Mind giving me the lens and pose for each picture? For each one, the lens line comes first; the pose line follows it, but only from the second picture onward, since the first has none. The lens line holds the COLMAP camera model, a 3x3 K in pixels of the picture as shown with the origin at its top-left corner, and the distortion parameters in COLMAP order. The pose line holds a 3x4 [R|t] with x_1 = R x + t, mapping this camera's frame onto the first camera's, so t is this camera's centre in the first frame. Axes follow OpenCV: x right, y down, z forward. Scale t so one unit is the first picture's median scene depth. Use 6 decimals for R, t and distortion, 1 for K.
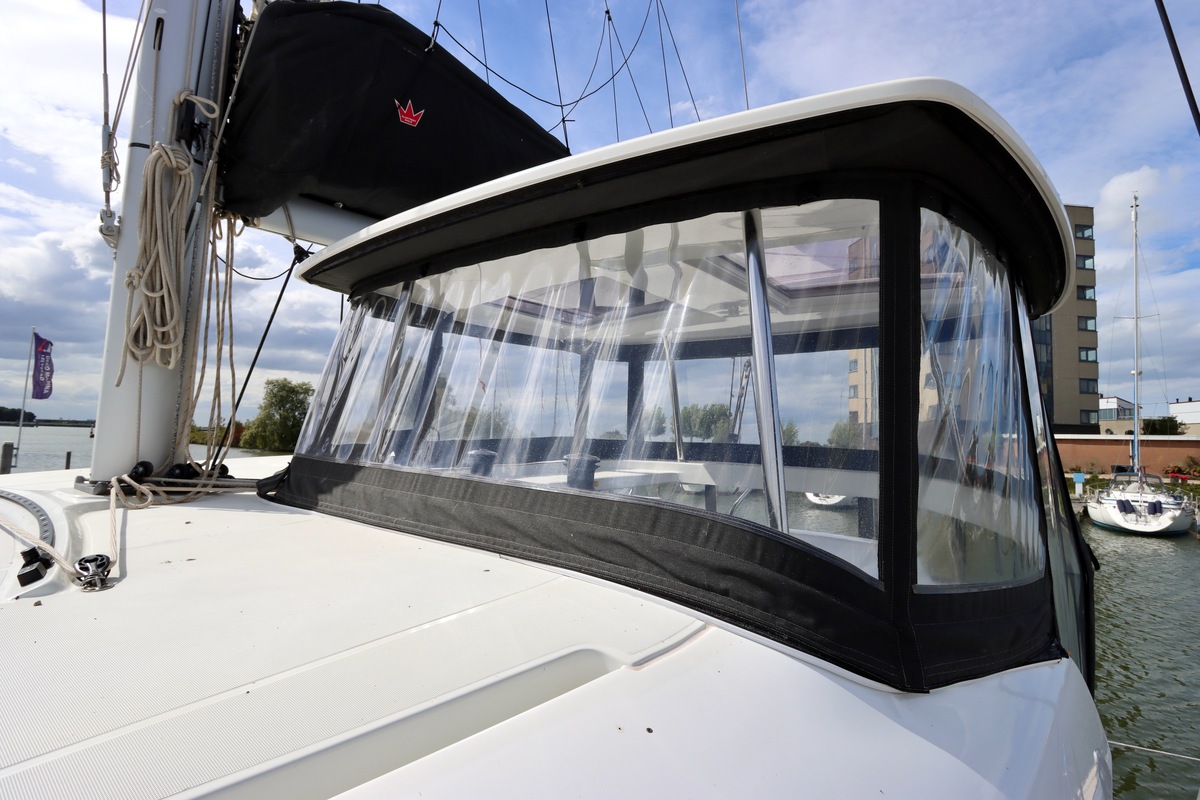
lens RADIAL K [[636.0, 0, 606.4], [0, 636.0, 388.6], [0, 0, 1]] dist [0.000711, 0.000339]
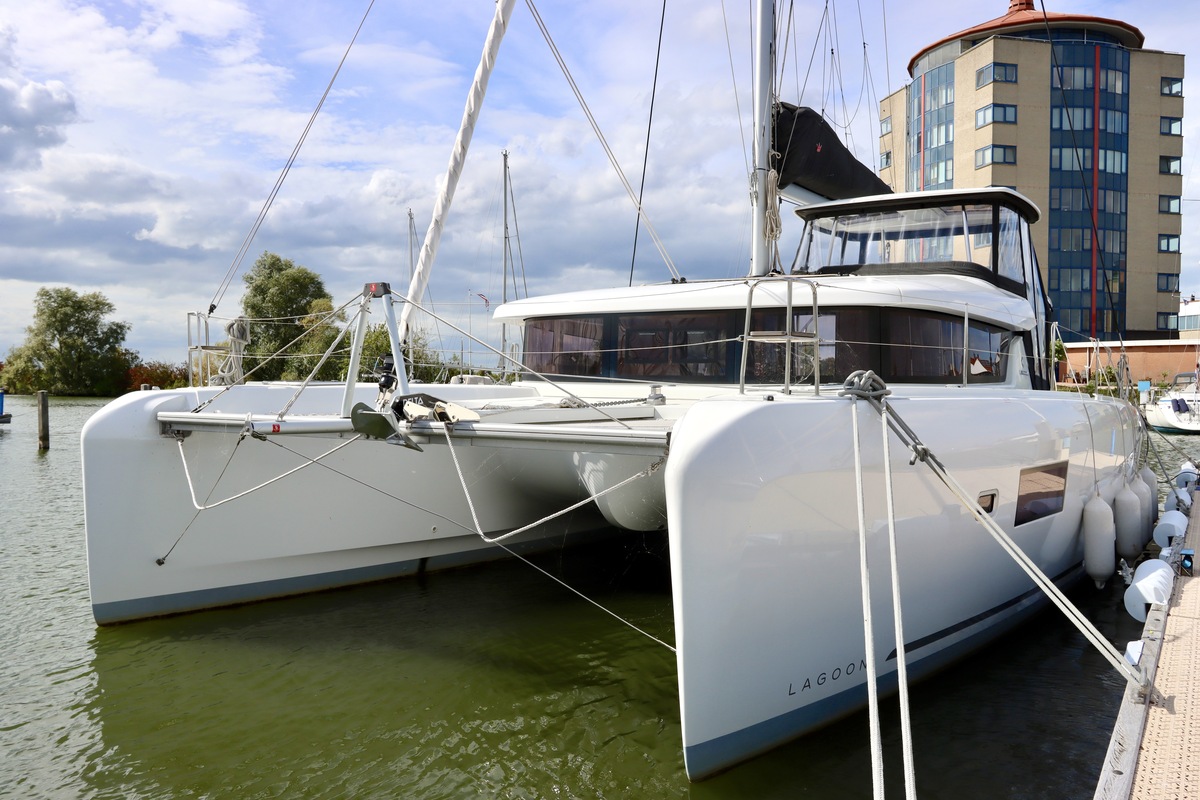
lens RADIAL K [[993.9, 0, 600.0], [0, 993.9, 400.0], [0, 0, 1]] dist [0.002942, 0.001856]
pose [[0.993906, -0.023202, 0.107761, -0.100238], [0.012749, 0.995233, 0.096691, 0.012863], [-0.109491, -0.094728, 0.989464, -0.186916]]
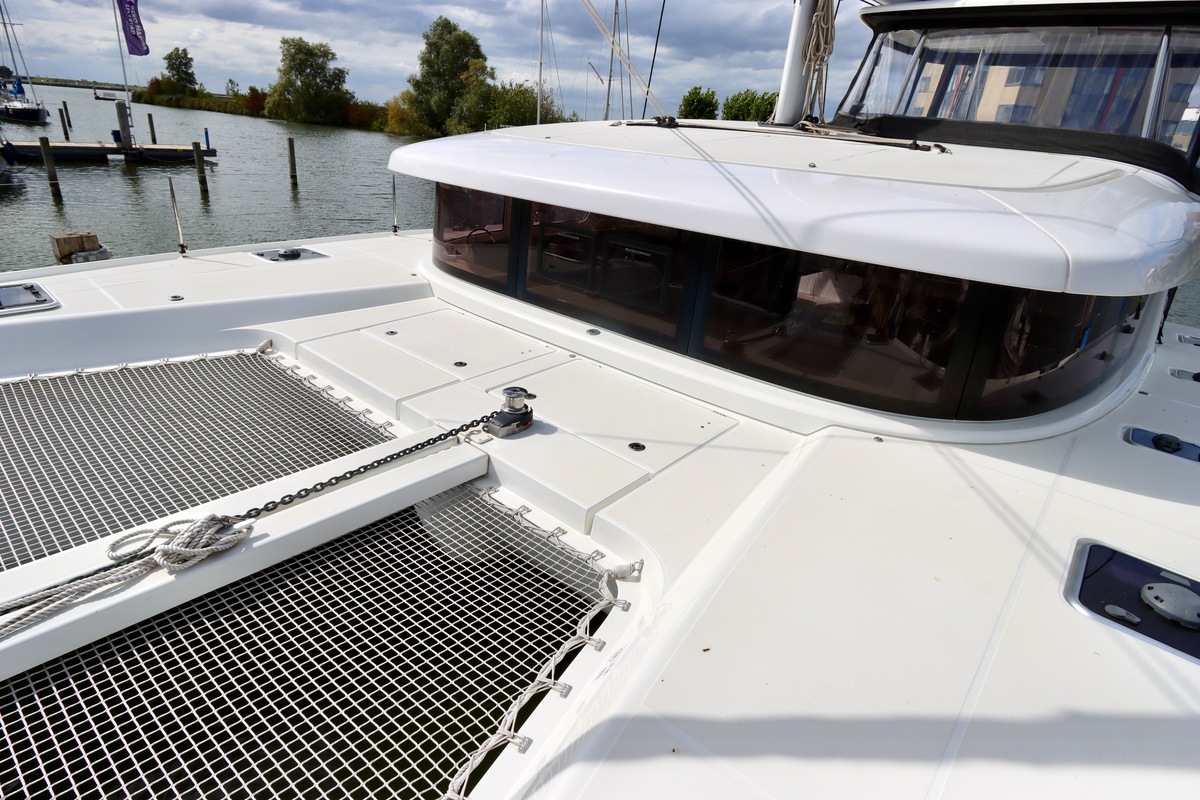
lens RADIAL K [[641.3, 0, 597.4], [0, 641.3, 394.5], [0, 0, 1]] dist [-0.005805, -0.000714]
pose [[0.998369, 0.055691, -0.012565, -0.062202], [-0.043752, 0.887733, 0.458275, -0.000352], [0.036676, -0.456978, 0.888722, -0.064587]]
